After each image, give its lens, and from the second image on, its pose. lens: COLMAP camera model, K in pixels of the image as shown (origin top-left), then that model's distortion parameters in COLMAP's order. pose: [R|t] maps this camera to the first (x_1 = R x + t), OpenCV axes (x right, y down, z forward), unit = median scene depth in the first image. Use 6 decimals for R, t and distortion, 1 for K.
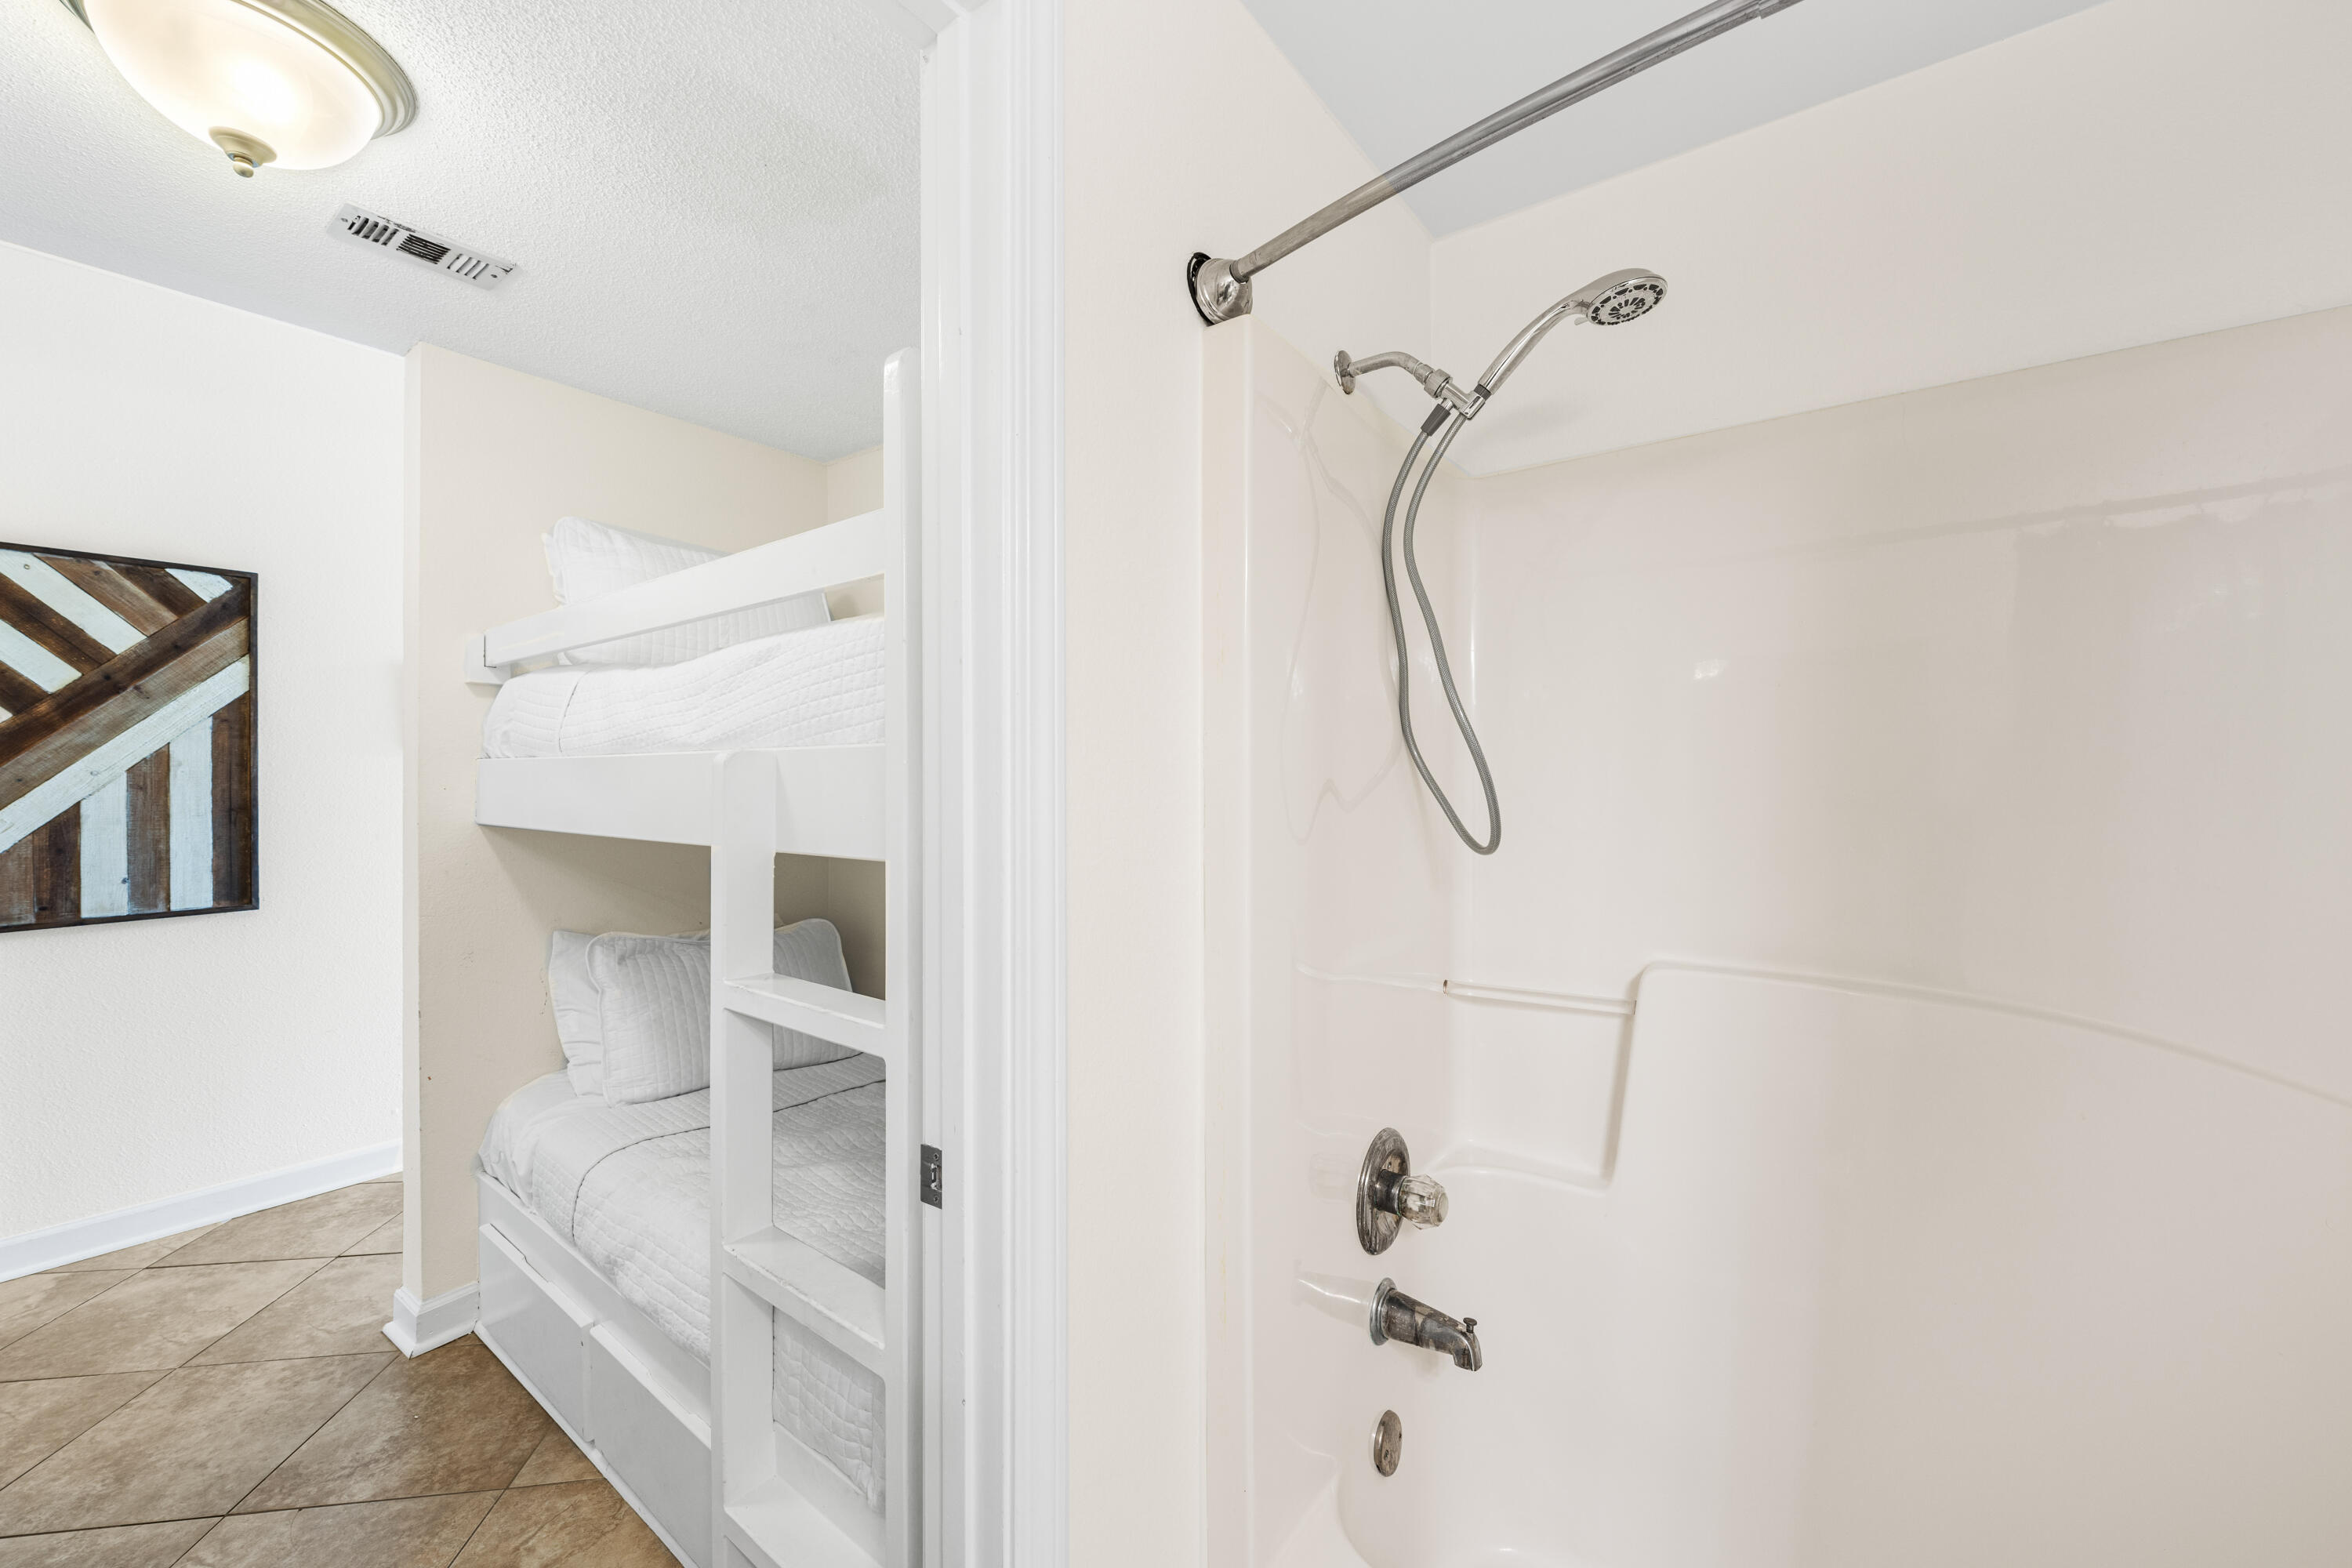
lens RADIAL K [[876.9, 0, 1185.5], [0, 876.9, 766.8], [0, 0, 1]] dist [-0.011726, -0.000175]
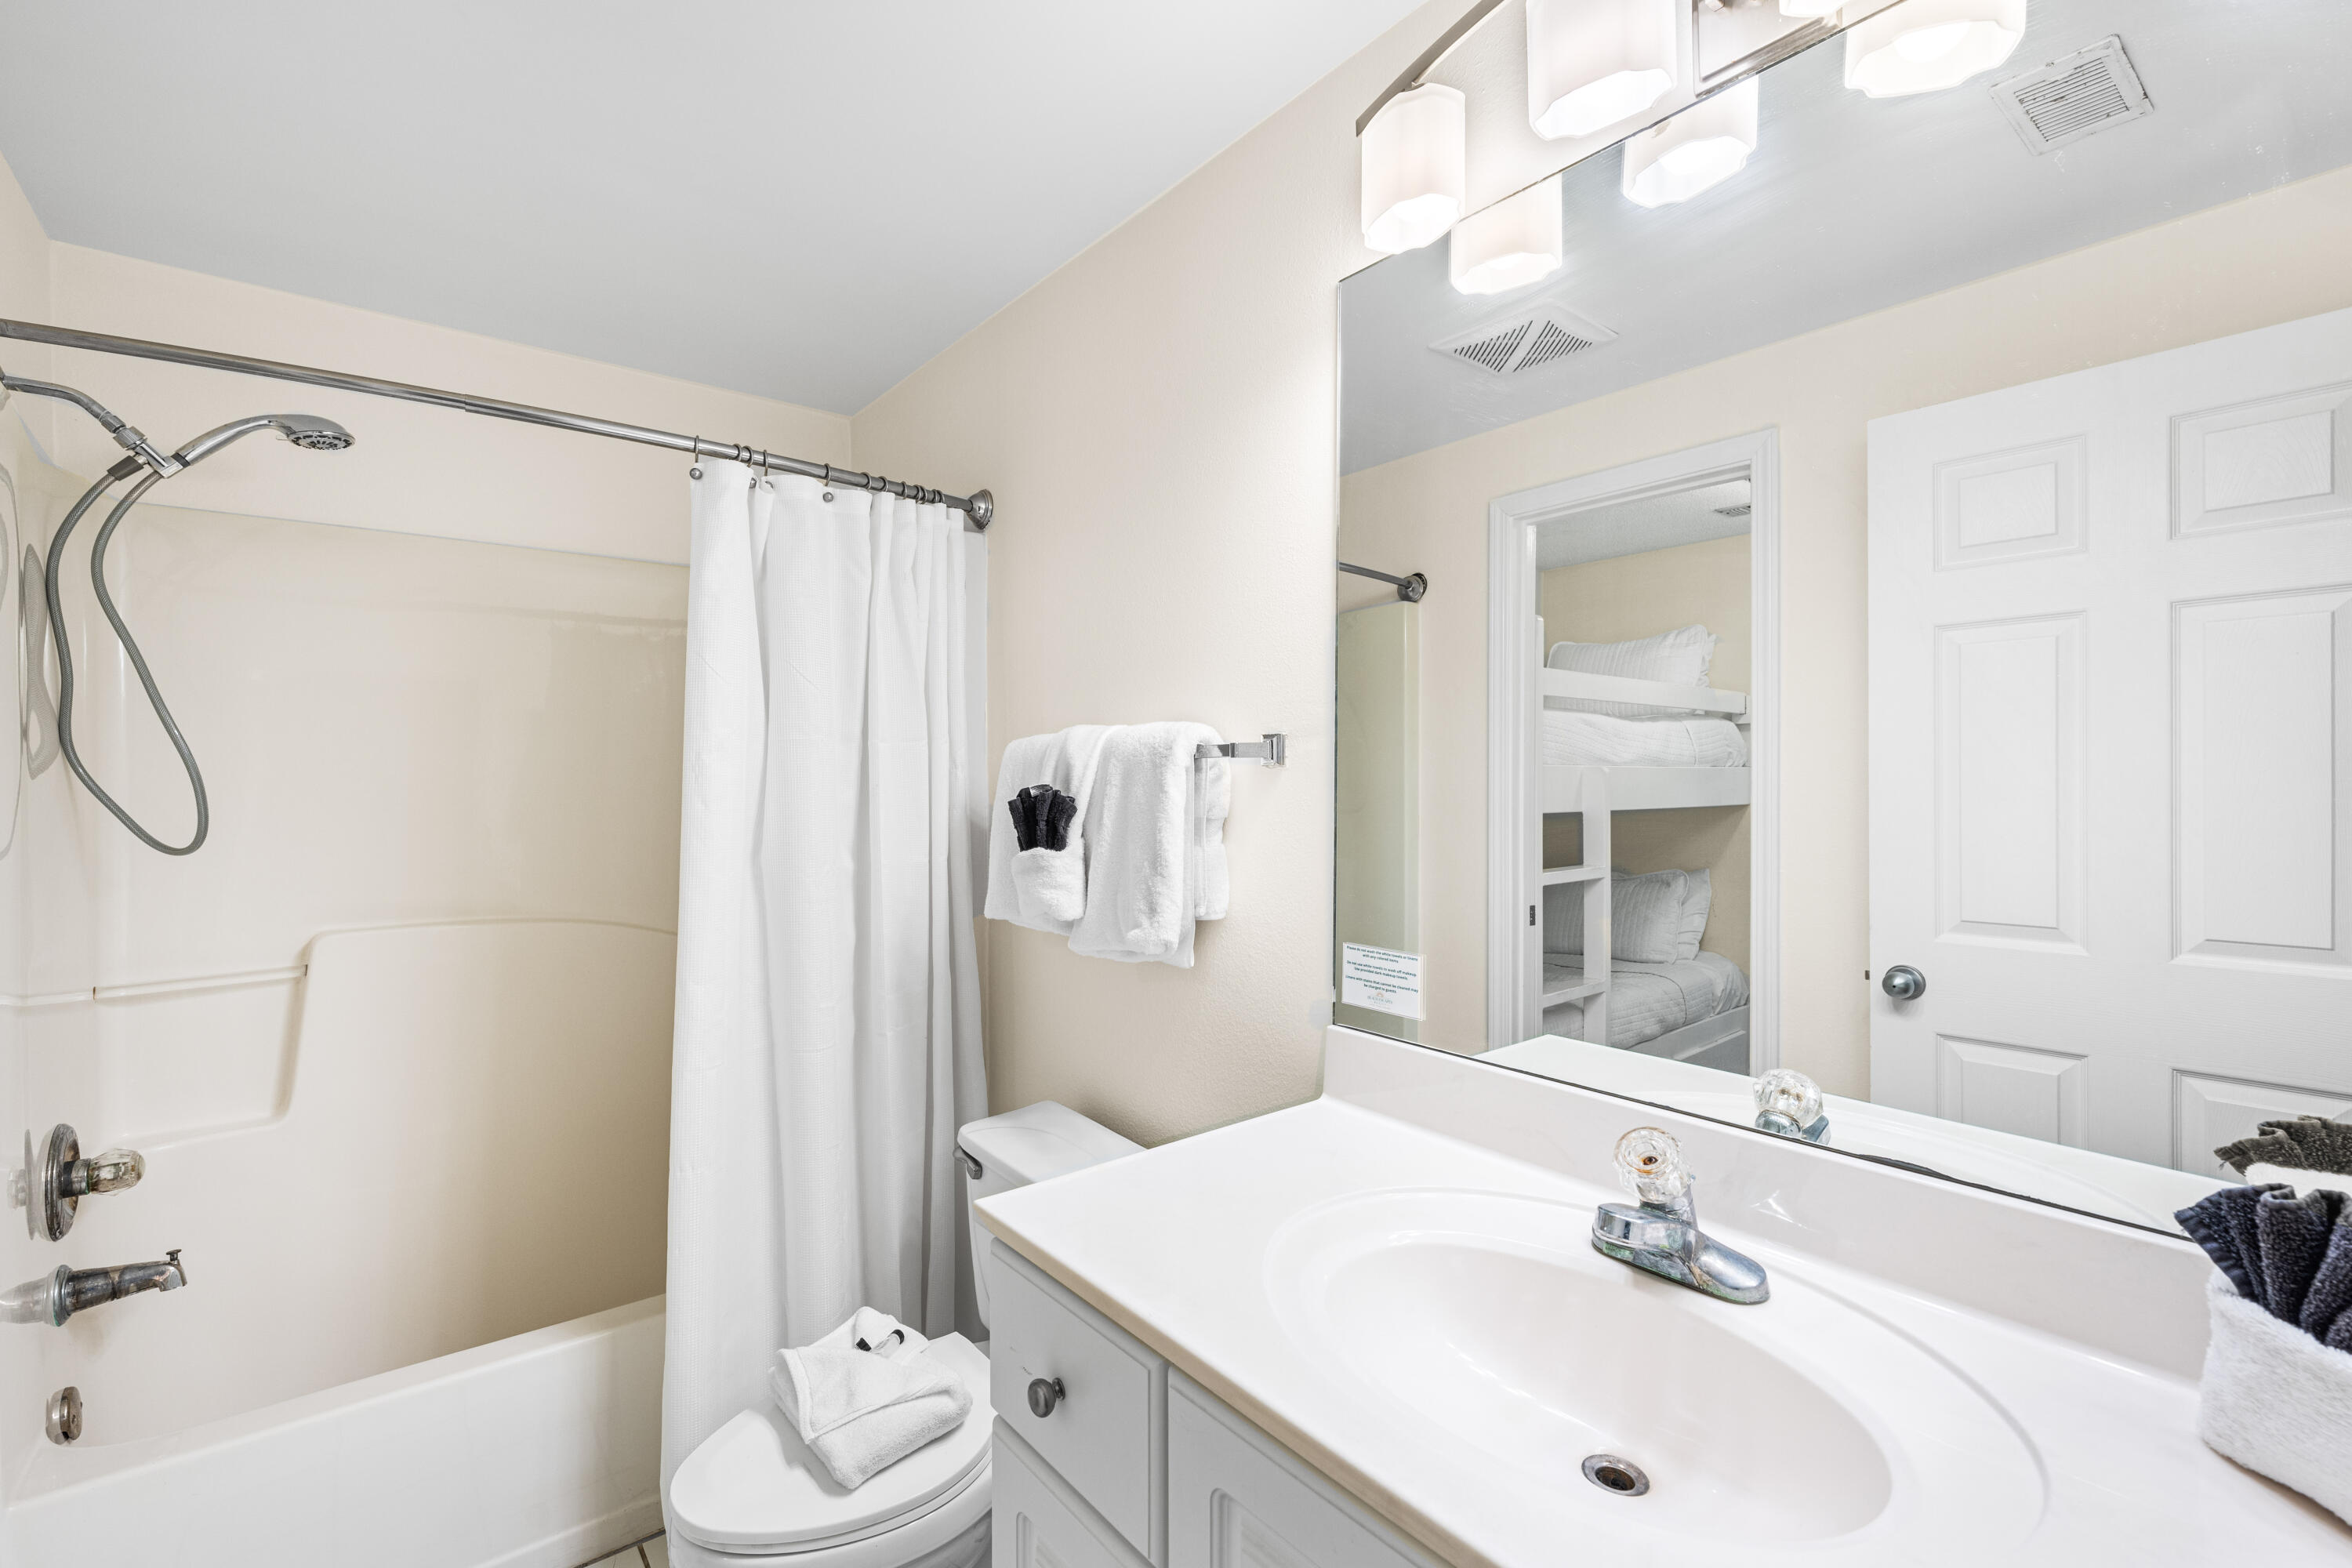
lens RADIAL K [[1060.8, 0, 1190.1], [0, 1060.8, 785.7], [0, 0, 1]] dist [-0.003438, 0.000584]
pose [[0.241668, 0.001154, 0.970358, -0.691873], [-0.003661, 0.999993, -0.000278, 0.002518], [-0.970352, -0.003485, 0.241671, -0.641407]]
